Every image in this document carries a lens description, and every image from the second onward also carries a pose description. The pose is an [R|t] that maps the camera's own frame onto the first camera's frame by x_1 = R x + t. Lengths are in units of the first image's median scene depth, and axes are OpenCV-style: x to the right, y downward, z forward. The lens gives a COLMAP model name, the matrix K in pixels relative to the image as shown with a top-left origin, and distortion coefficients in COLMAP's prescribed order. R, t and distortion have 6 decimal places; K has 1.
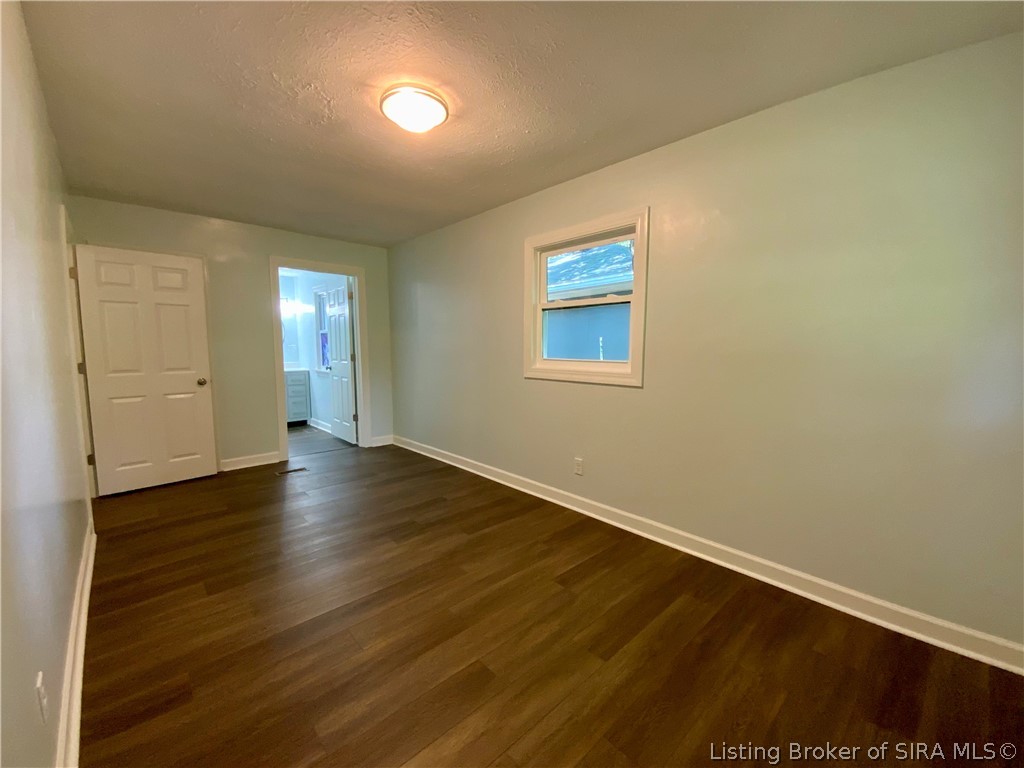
lens RADIAL K [[414.0, 0, 515.1], [0, 414.0, 380.9], [0, 0, 1]] dist [-0.004817, -0.002738]
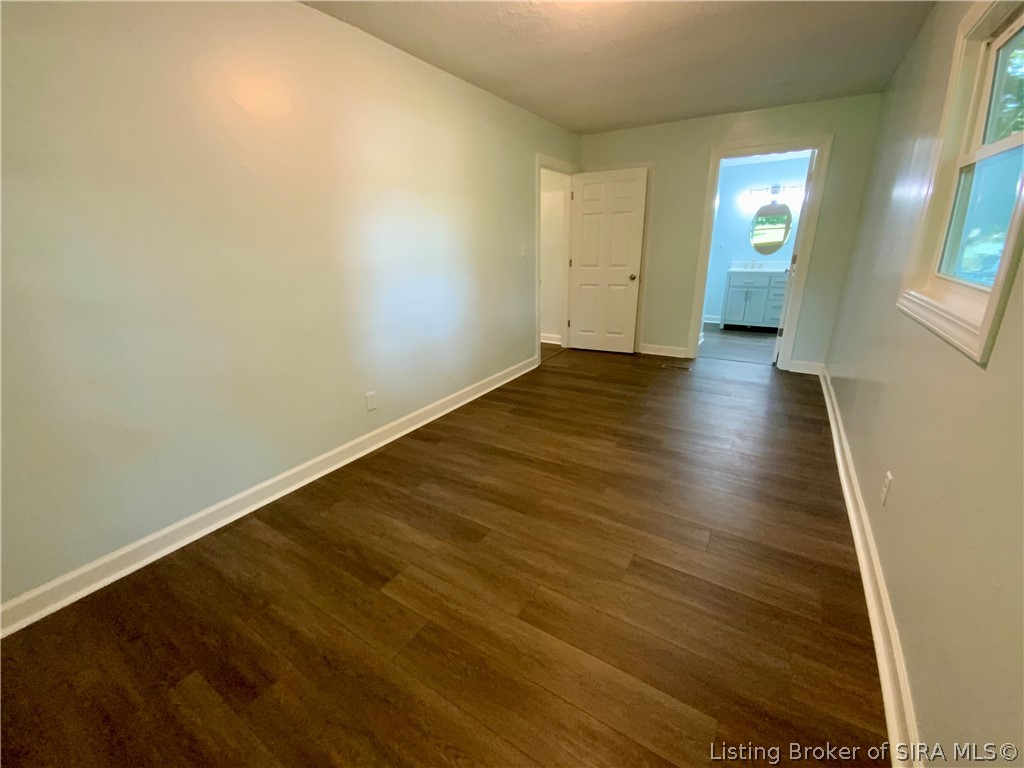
lens RADIAL K [[414.0, 0, 511.5], [0, 414.0, 383.1], [0, 0, 1]] dist [-0.004817, -0.002738]
pose [[0.248363, 0.298860, -0.921411, 0.528851], [-0.061415, 0.954160, 0.292928, -0.047781], [0.966718, -0.016164, 0.255333, 0.444767]]
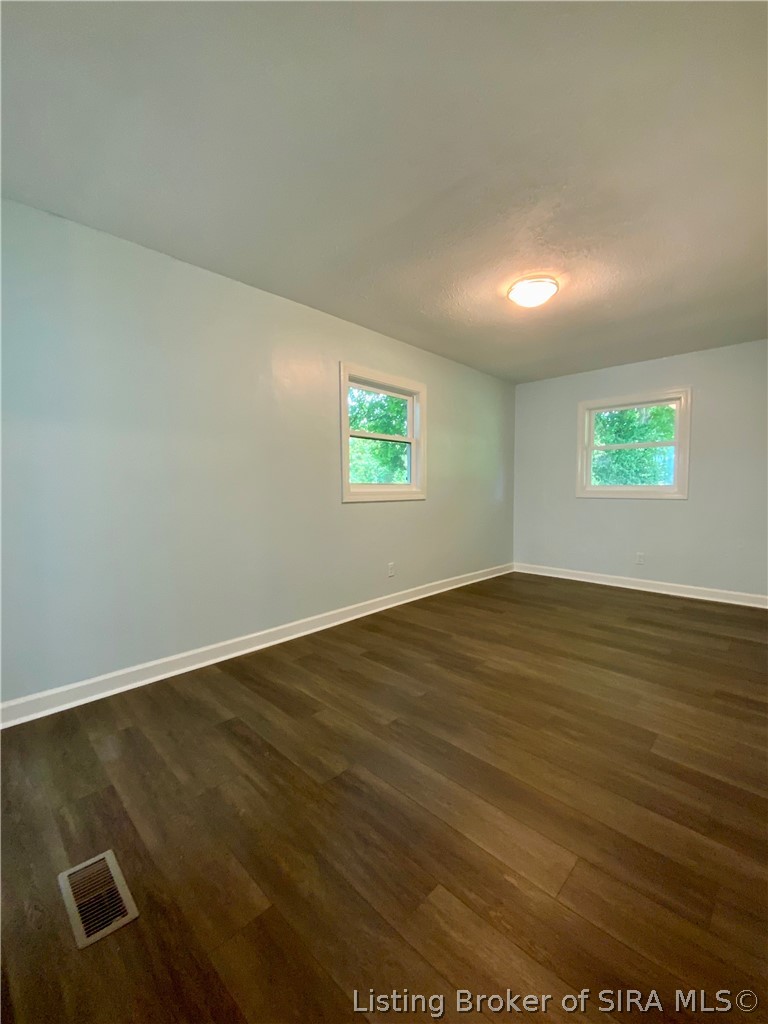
lens RADIAL K [[414.0, 0, 385.6], [0, 414.0, 506.5], [0, 0, 1]] dist [-0.004817, -0.002738]
pose [[-0.040470, -0.052035, 0.997825, -1.162367], [0.093916, 0.994024, 0.055646, -0.054658], [-0.994757, 0.095964, -0.035342, 1.150256]]
